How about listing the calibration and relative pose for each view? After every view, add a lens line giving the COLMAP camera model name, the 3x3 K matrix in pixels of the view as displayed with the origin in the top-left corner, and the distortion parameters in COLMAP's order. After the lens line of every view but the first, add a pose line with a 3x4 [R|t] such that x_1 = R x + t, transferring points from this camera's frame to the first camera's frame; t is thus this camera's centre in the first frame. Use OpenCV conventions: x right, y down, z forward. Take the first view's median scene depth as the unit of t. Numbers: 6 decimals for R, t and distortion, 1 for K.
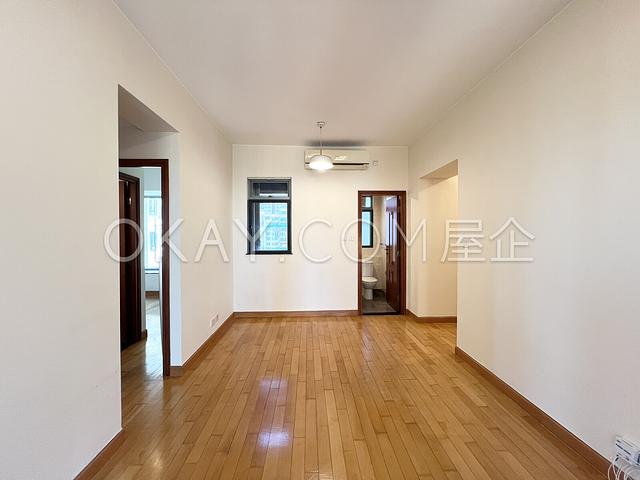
lens RADIAL K [[257.6, 0, 317.6], [0, 257.6, 237.3], [0, 0, 1]] dist [0.001739, 0.000171]
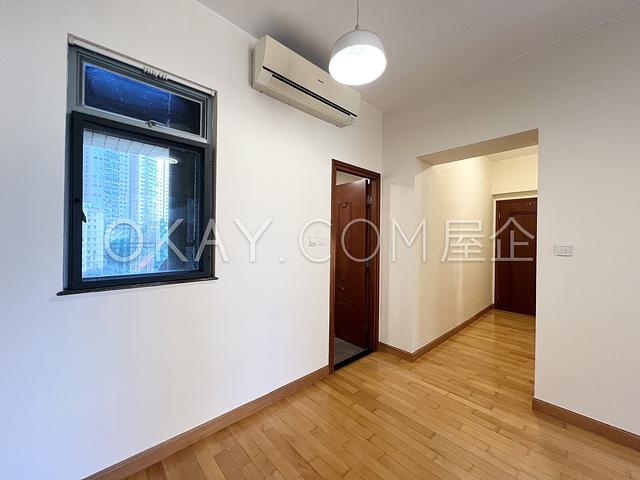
lens RADIAL K [[257.6, 0, 321.2], [0, 257.6, 236.0], [0, 0, 1]] dist [0.001739, 0.000171]
pose [[0.758682, 0.013738, 0.651317, -0.250856], [-0.005945, 0.999882, -0.014166, 0.000845], [-0.651435, 0.006876, 0.758674, 0.604311]]
